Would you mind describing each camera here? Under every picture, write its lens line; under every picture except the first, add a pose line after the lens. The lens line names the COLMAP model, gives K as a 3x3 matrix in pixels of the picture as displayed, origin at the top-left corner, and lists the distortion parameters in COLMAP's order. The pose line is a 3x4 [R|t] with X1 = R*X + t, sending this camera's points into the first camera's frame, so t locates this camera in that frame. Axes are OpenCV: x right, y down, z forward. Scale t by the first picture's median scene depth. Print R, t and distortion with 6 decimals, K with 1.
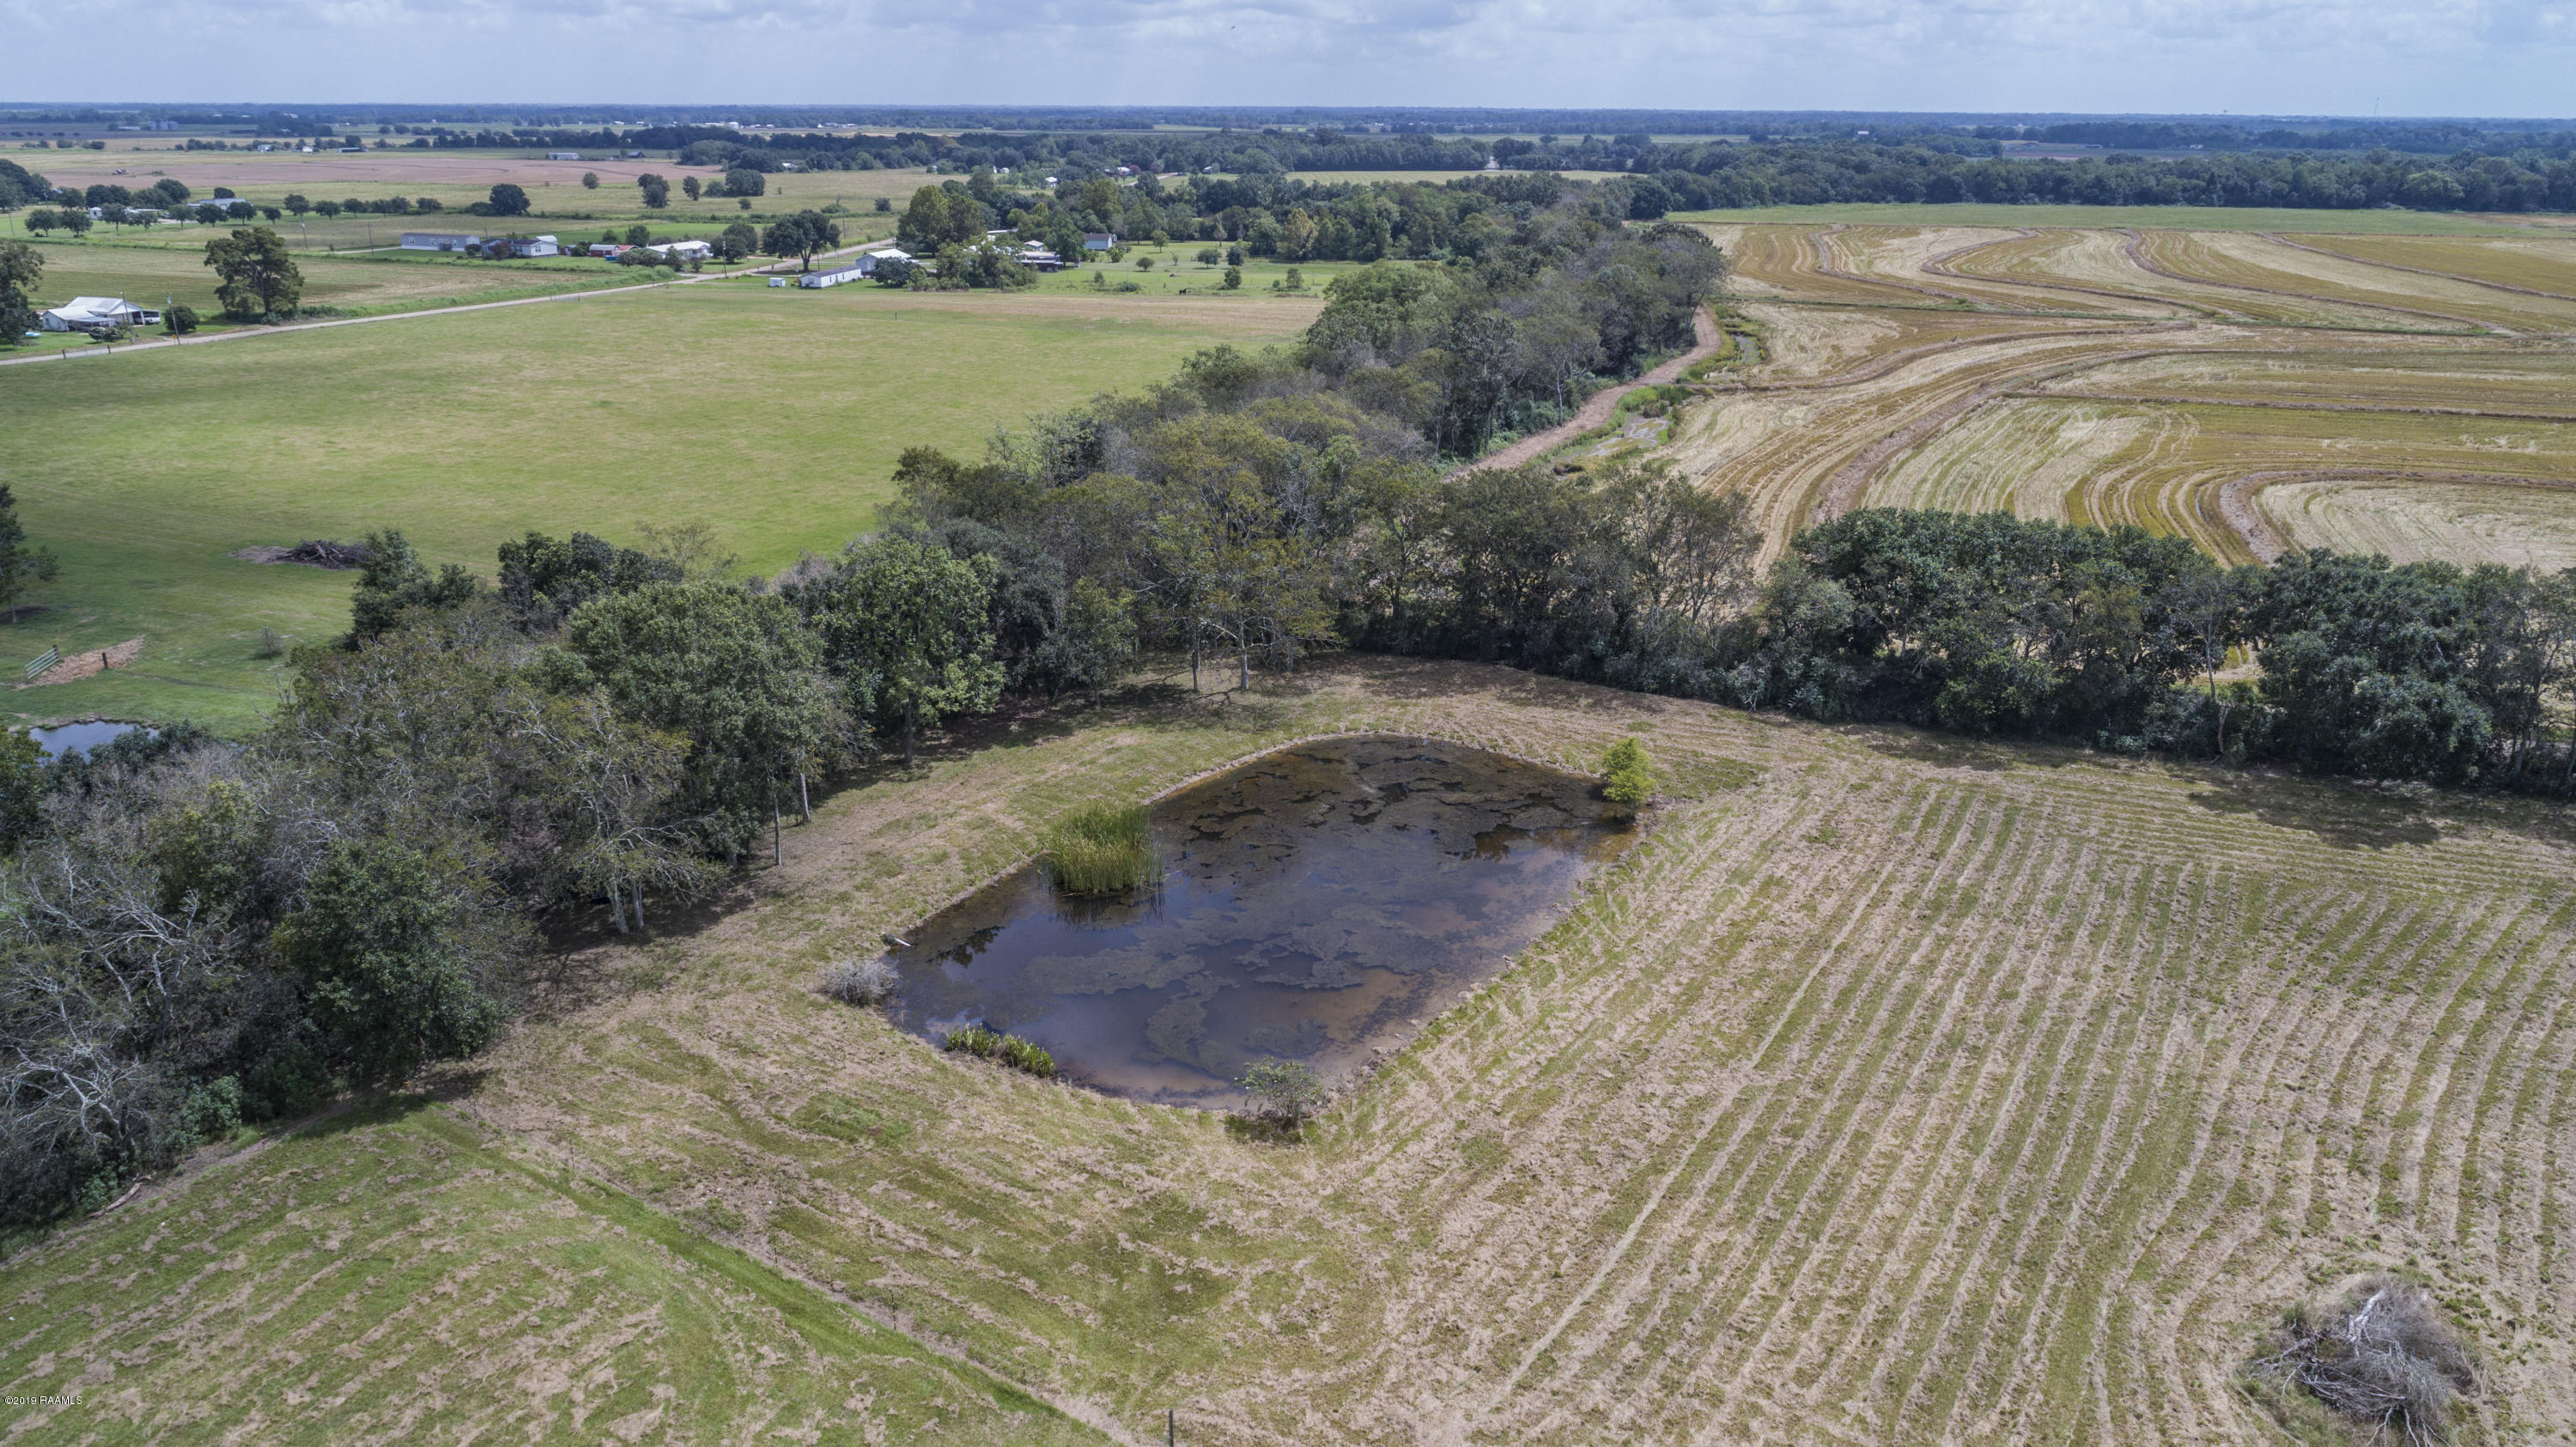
lens RADIAL K [[1761.6, 0, 1298.3], [0, 1761.6, 721.0], [0, 0, 1]] dist [-0.013499, 0.005099]
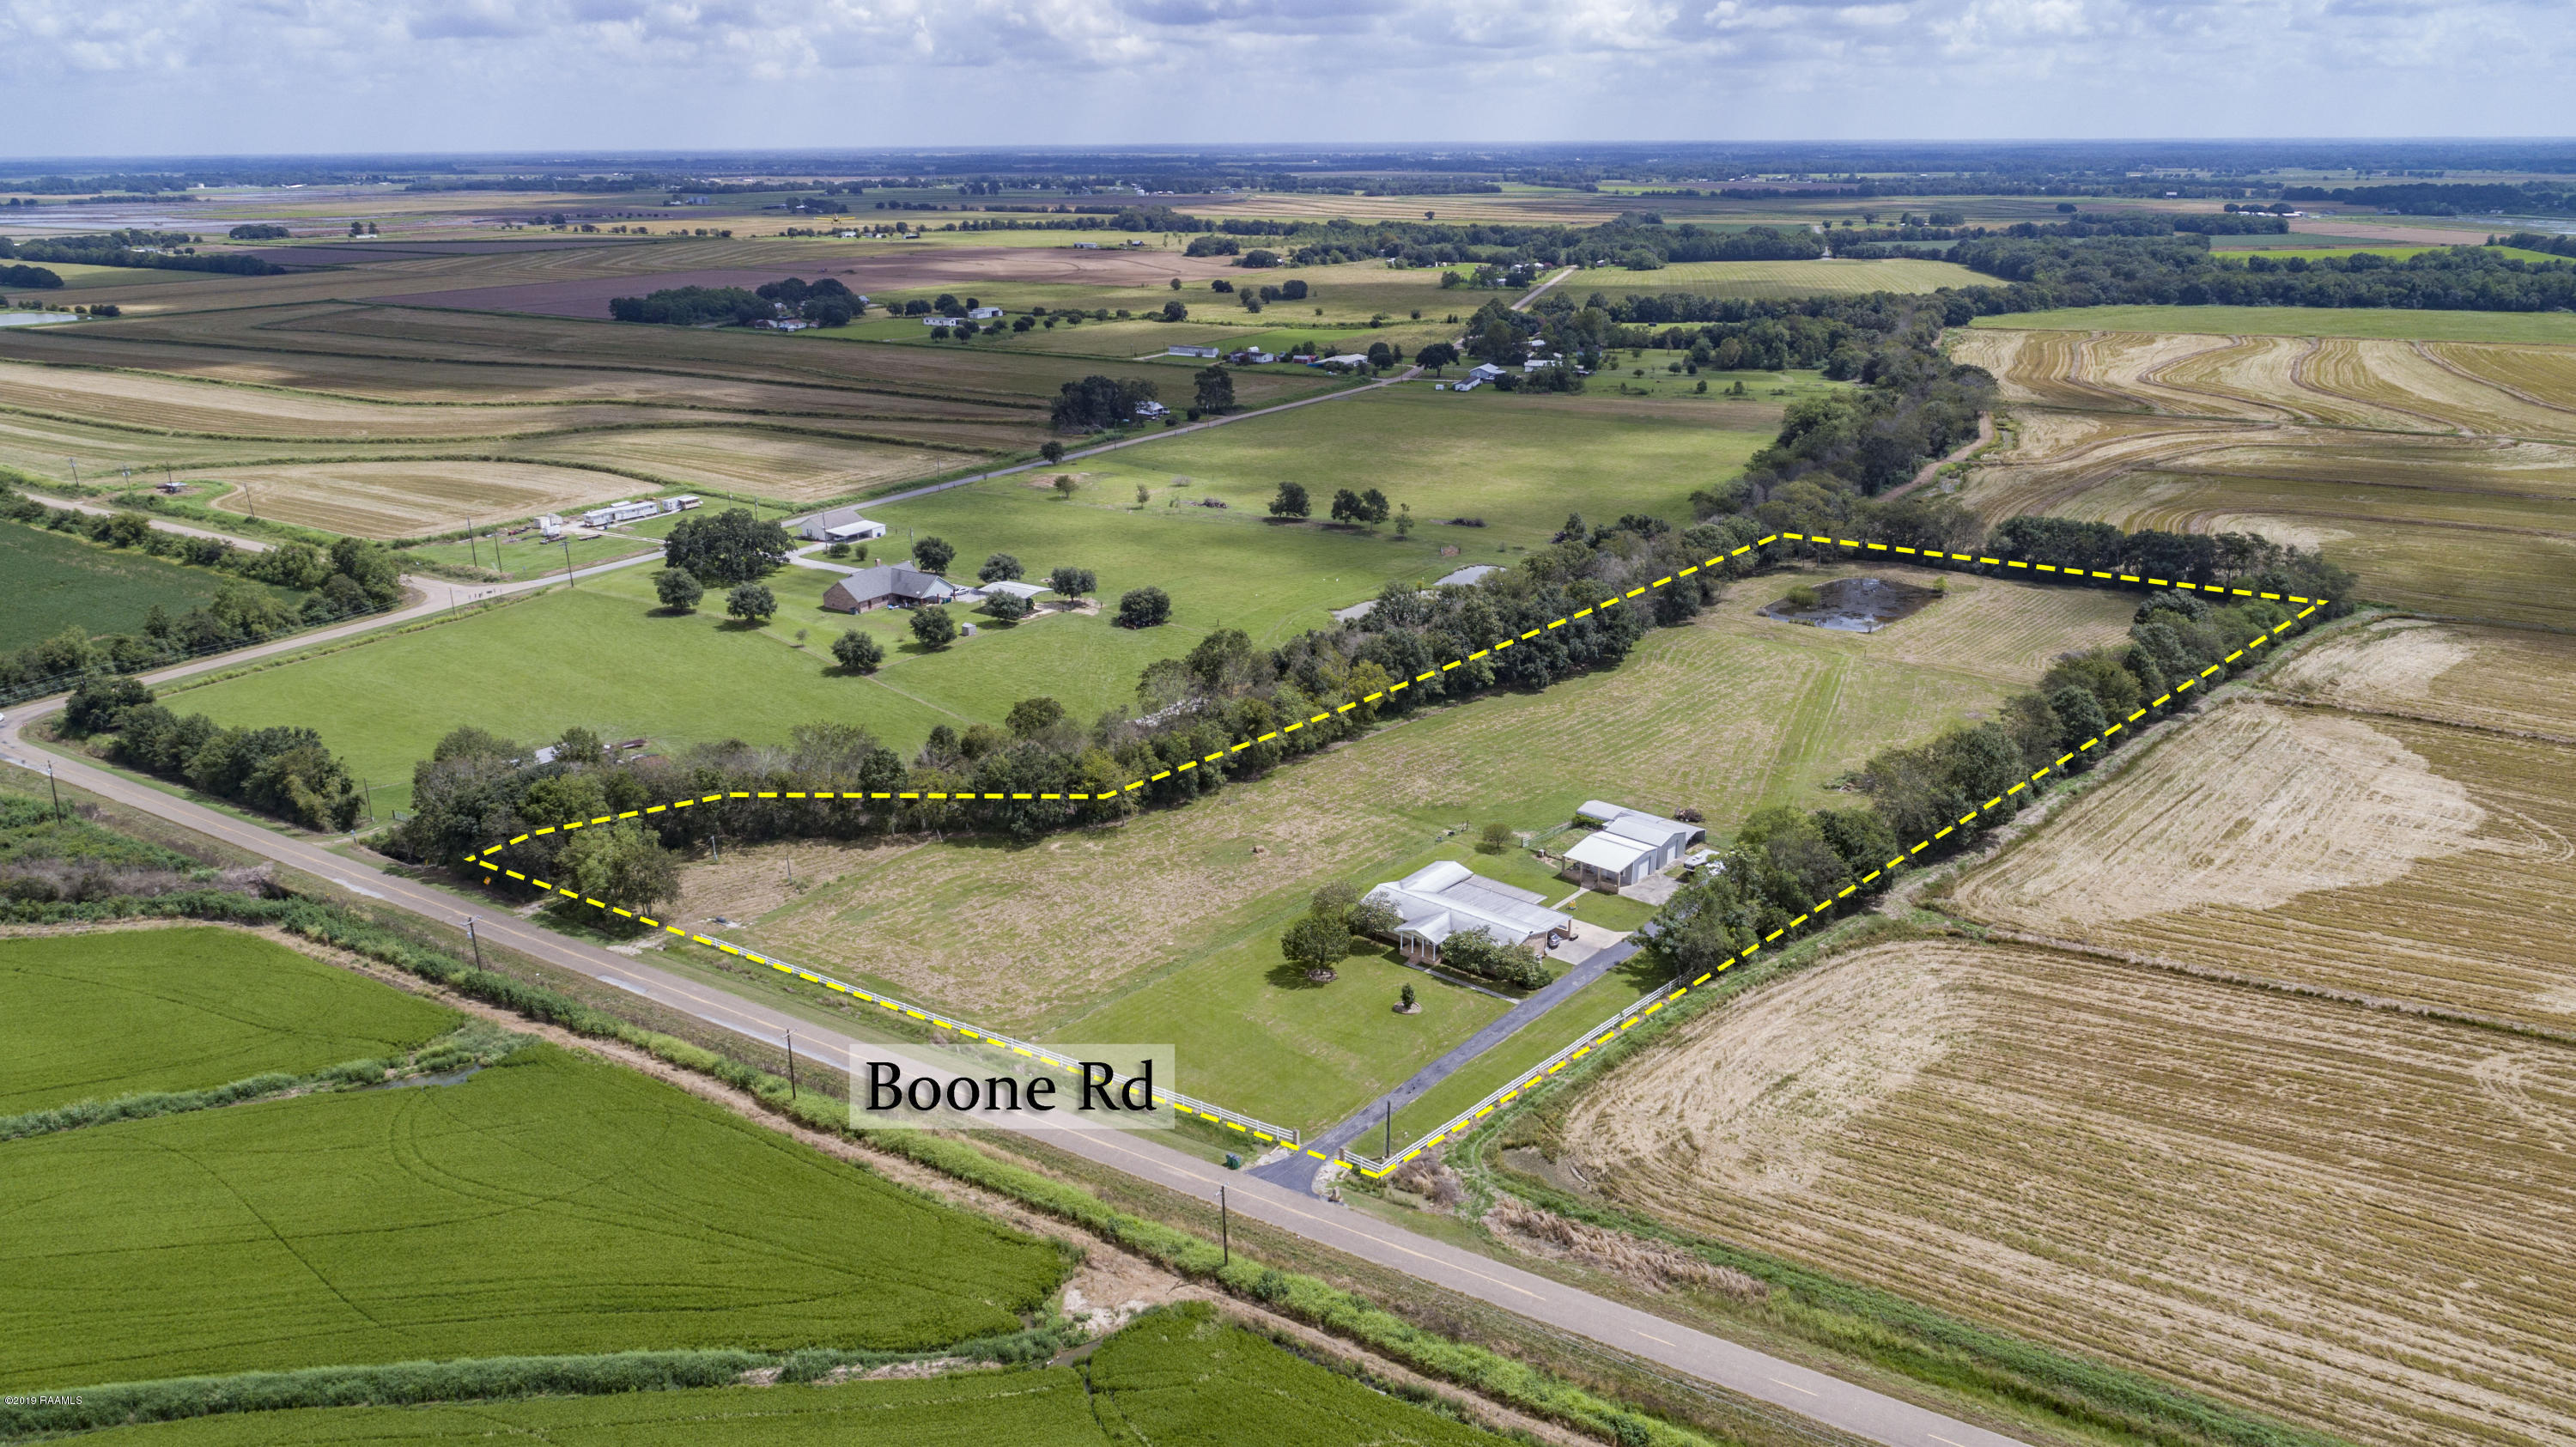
lens RADIAL K [[1737.9, 0, 1291.4], [0, 1737.9, 719.0], [0, 0, 1]] dist [-0.013290, 0.007644]
pose [[0.986069, 0.039639, -0.161547, -0.614692], [-0.041674, 0.999089, -0.009226, 0.442904], [0.161034, 0.015829, 0.986822, -3.090973]]
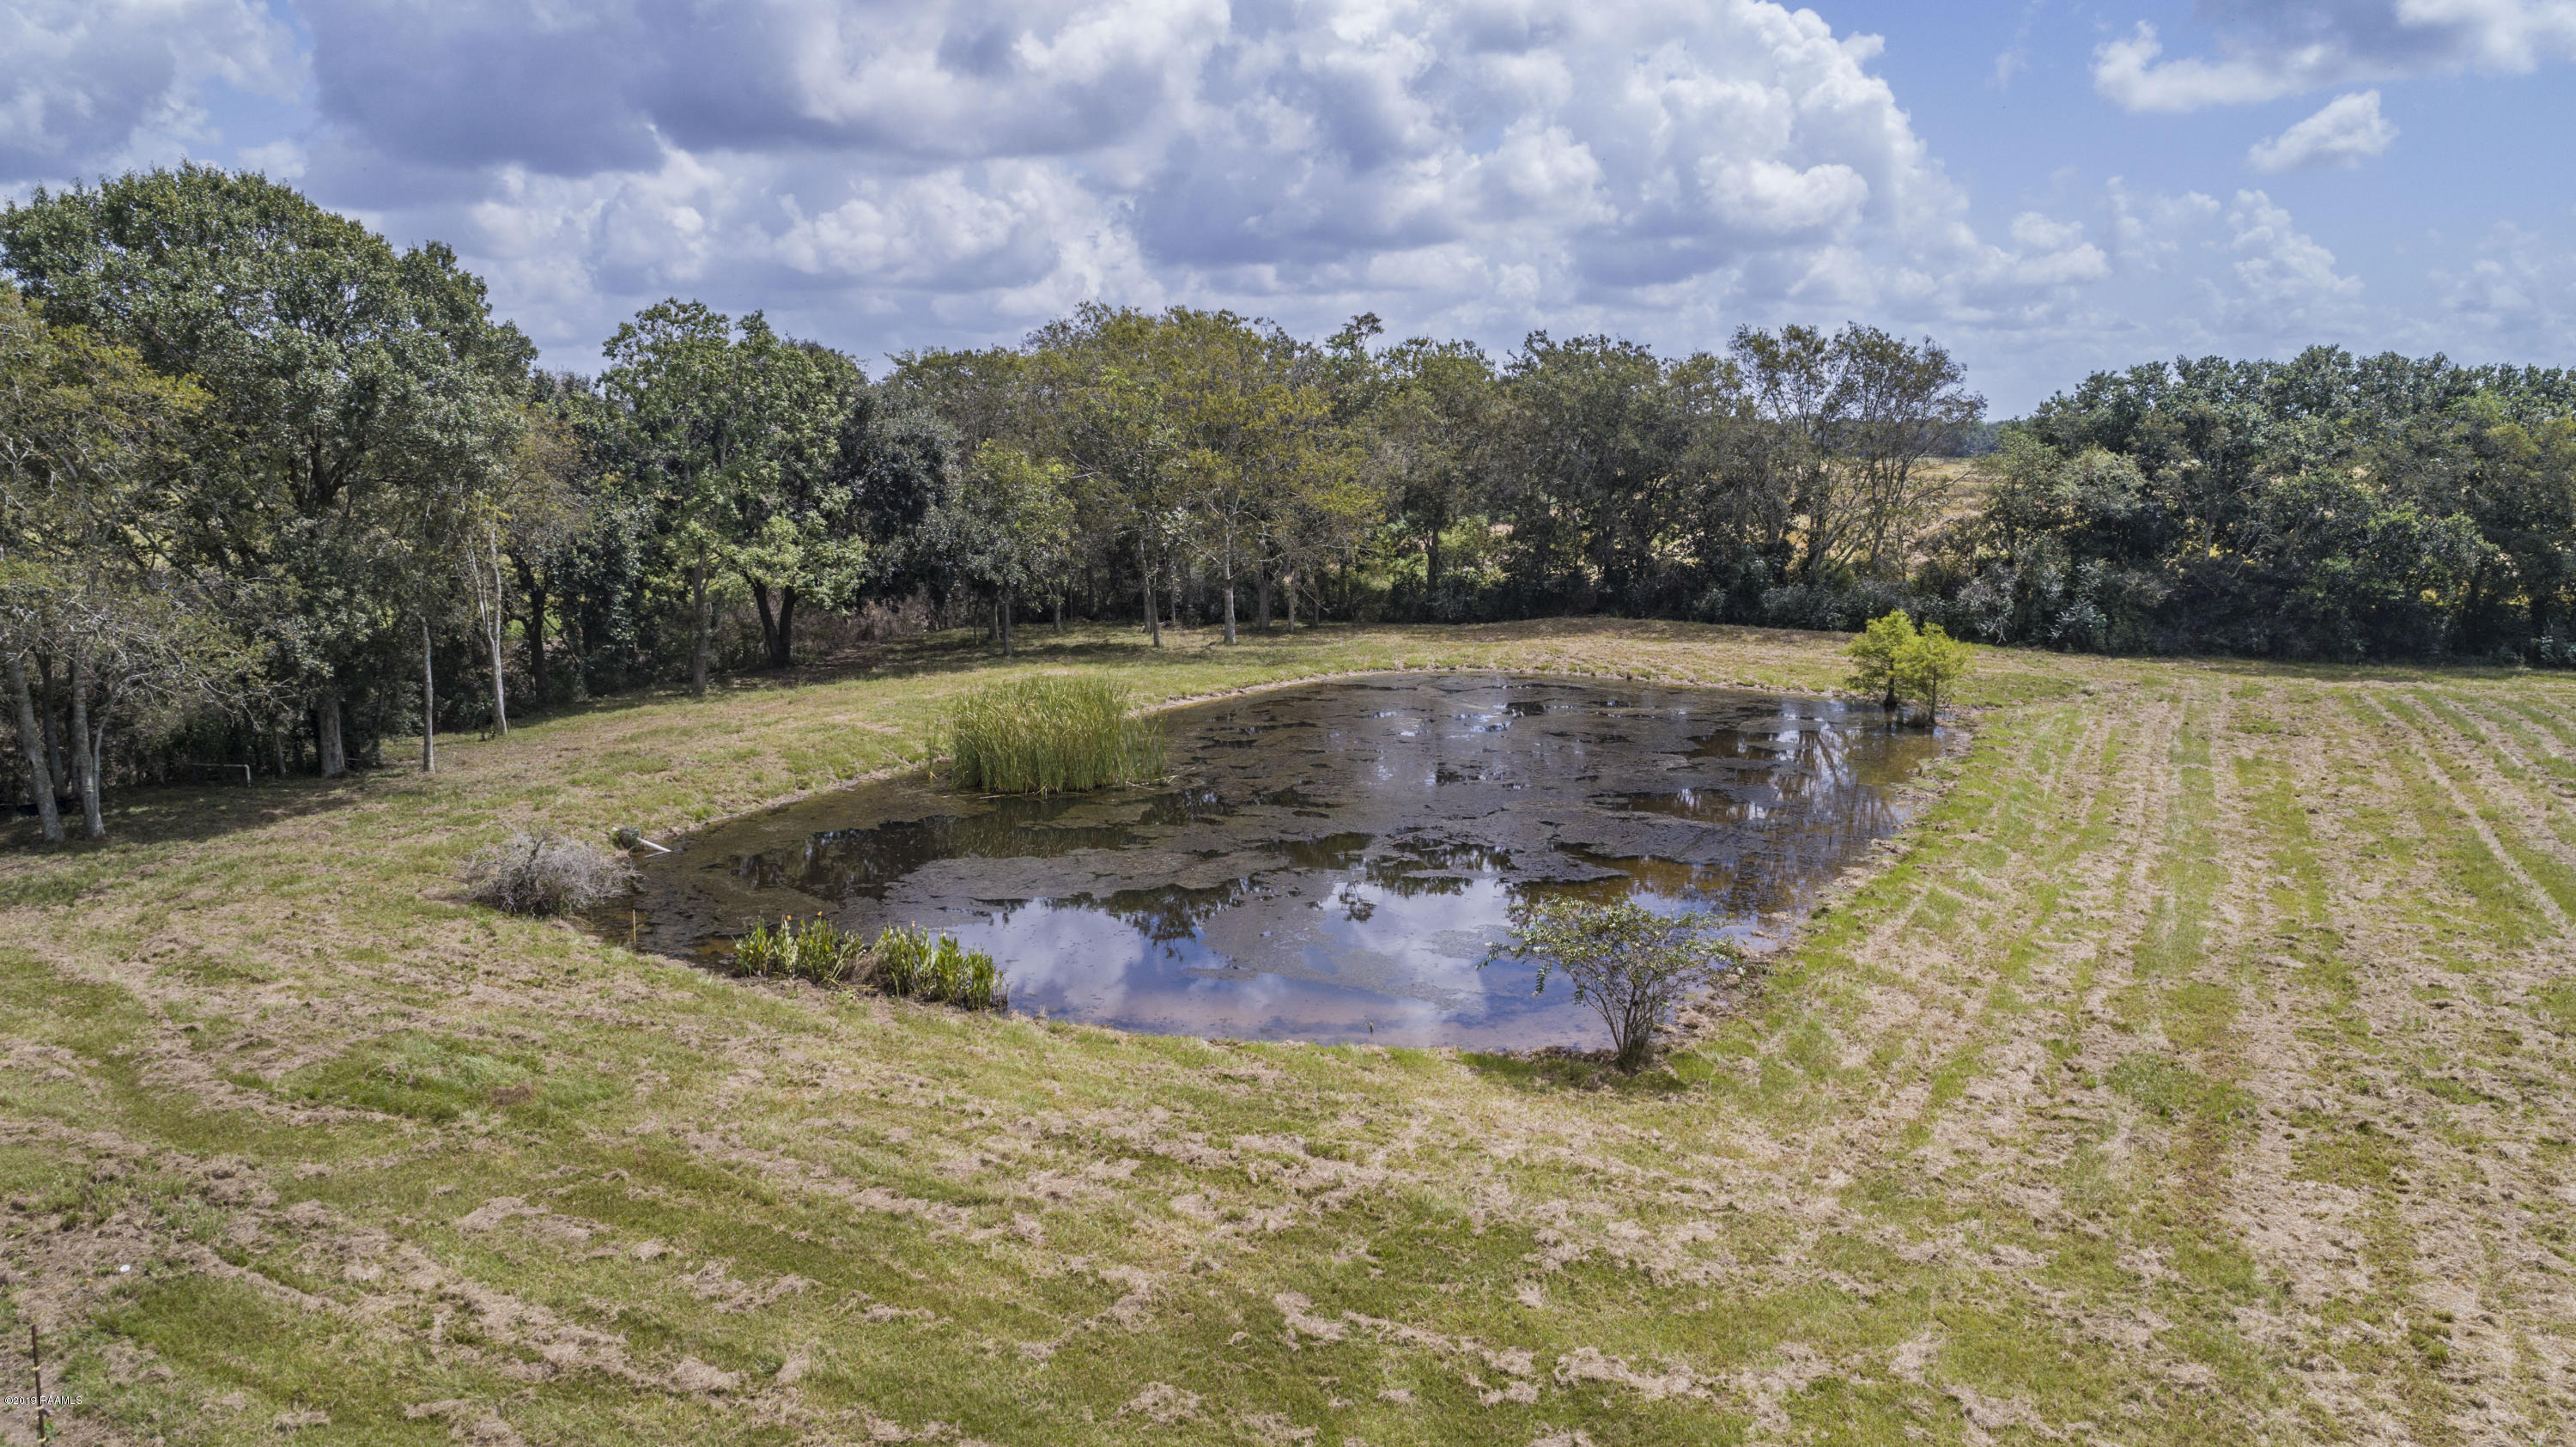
lens RADIAL K [[1737.9, 0, 1291.4], [0, 1737.9, 719.0], [0, 0, 1]] dist [-0.013290, 0.007644]
pose [[0.995911, -0.010933, 0.089677, -0.085768], [0.027788, 0.981597, -0.188932, 0.171484], [-0.085962, 0.190651, 0.977887, 0.471071]]
